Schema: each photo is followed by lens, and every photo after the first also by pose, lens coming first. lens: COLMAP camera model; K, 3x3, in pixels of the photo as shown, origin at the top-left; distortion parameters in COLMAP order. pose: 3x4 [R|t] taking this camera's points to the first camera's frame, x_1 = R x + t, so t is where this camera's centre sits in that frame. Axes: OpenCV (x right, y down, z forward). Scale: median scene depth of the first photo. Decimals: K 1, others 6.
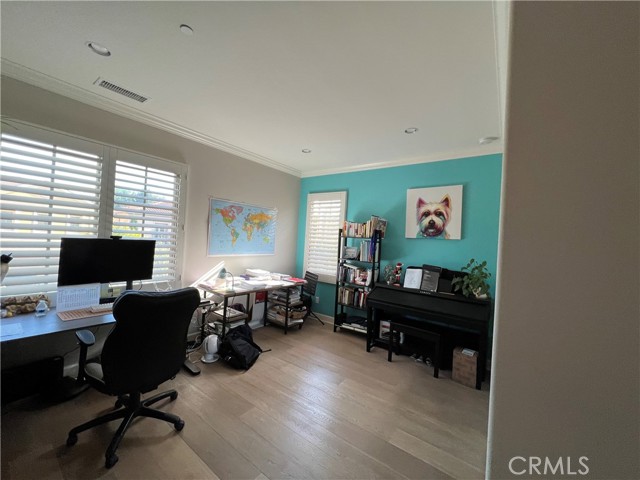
lens RADIAL K [[255.8, 0, 317.6], [0, 255.8, 242.6], [0, 0, 1]] dist [-0.002216, 0.000589]
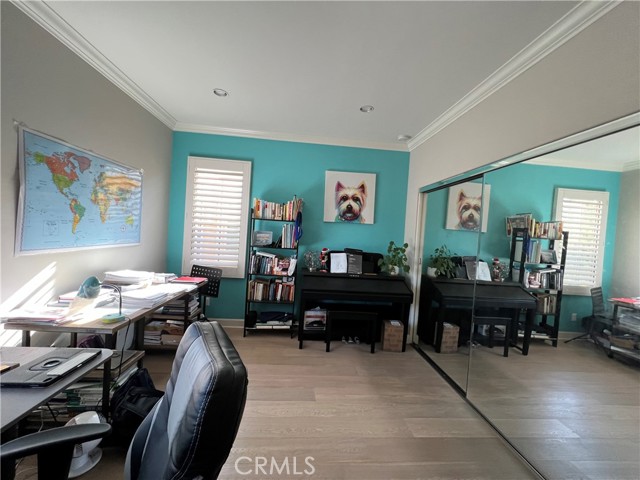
lens RADIAL K [[255.8, 0, 320.4], [0, 255.8, 241.8], [0, 0, 1]] dist [-0.002216, 0.000589]
pose [[0.754776, -0.035712, 0.655010, -0.303003], [-0.010640, 0.997719, 0.066658, -0.006498], [-0.655897, -0.057281, 0.752674, 0.281729]]
